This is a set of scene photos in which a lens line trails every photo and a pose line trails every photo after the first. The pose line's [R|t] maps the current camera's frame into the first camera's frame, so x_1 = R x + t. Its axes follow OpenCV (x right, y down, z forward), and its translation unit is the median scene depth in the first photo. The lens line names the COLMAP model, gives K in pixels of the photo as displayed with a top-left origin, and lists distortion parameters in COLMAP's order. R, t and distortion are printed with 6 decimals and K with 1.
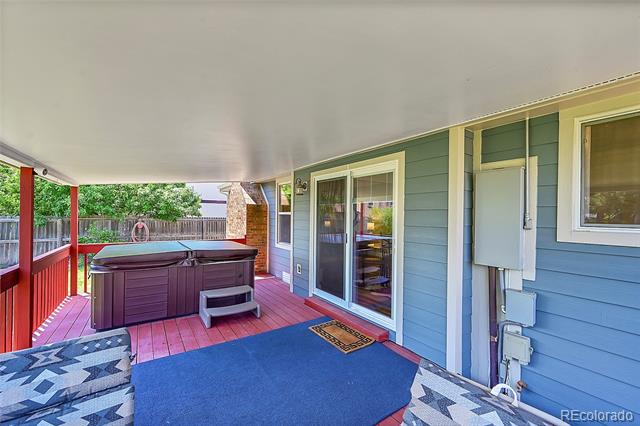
lens RADIAL K [[255.9, 0, 320.3], [0, 255.9, 214.8], [0, 0, 1]] dist [-0.000275, -0.000093]
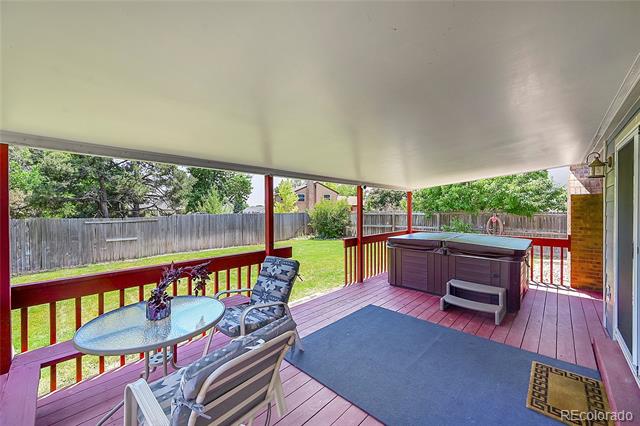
lens RADIAL K [[255.9, 0, 335.3], [0, 255.9, 211.2], [0, 0, 1]] dist [-0.000275, -0.000093]
pose [[0.244784, -0.004665, -0.969566, 0.274634], [0.010288, 0.999945, -0.002214, 0.002438], [0.969523, -0.009433, 0.244819, 0.140582]]
